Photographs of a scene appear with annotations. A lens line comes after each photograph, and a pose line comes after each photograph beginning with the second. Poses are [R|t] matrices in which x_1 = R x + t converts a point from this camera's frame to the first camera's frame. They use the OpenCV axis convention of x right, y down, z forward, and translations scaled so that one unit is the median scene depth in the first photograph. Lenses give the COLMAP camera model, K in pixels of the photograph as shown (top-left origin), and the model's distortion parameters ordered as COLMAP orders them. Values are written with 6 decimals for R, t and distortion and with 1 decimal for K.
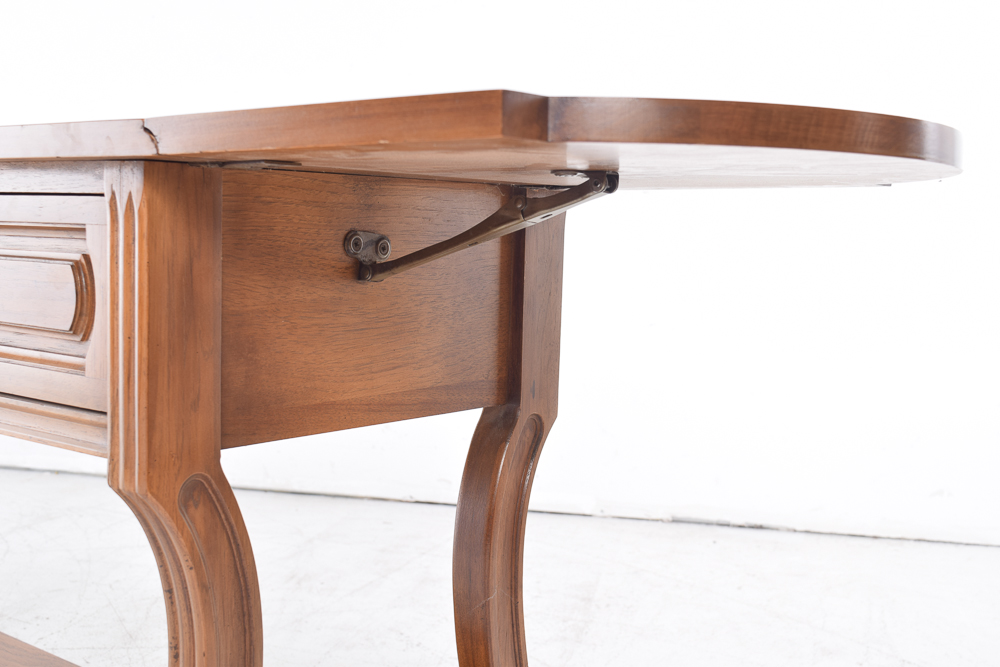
lens RADIAL K [[1317.5, 0, 500.0], [0, 1317.5, 333.5], [0, 0, 1]] dist [-0.015365, -0.014243]
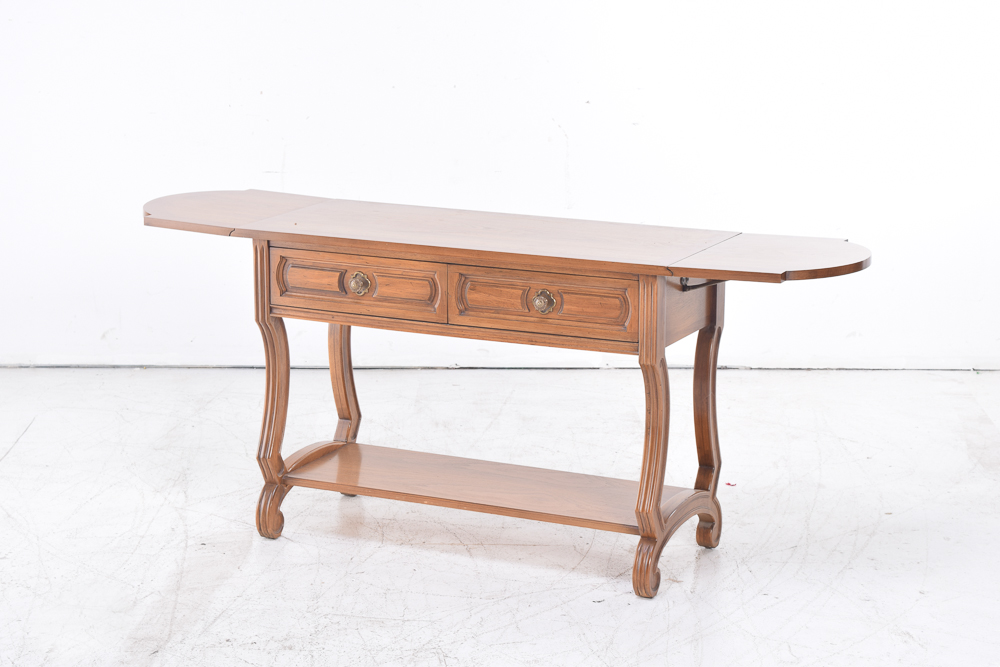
lens RADIAL K [[2621.8, 0, 500.0], [0, 2621.8, 333.5], [0, 0, 1]] dist [0.449102, -0.048642]
pose [[0.977063, -0.070549, 0.200926, -0.588306], [0.046136, 0.991248, 0.123692, -0.240931], [-0.207894, -0.111585, 0.971766, -1.628630]]
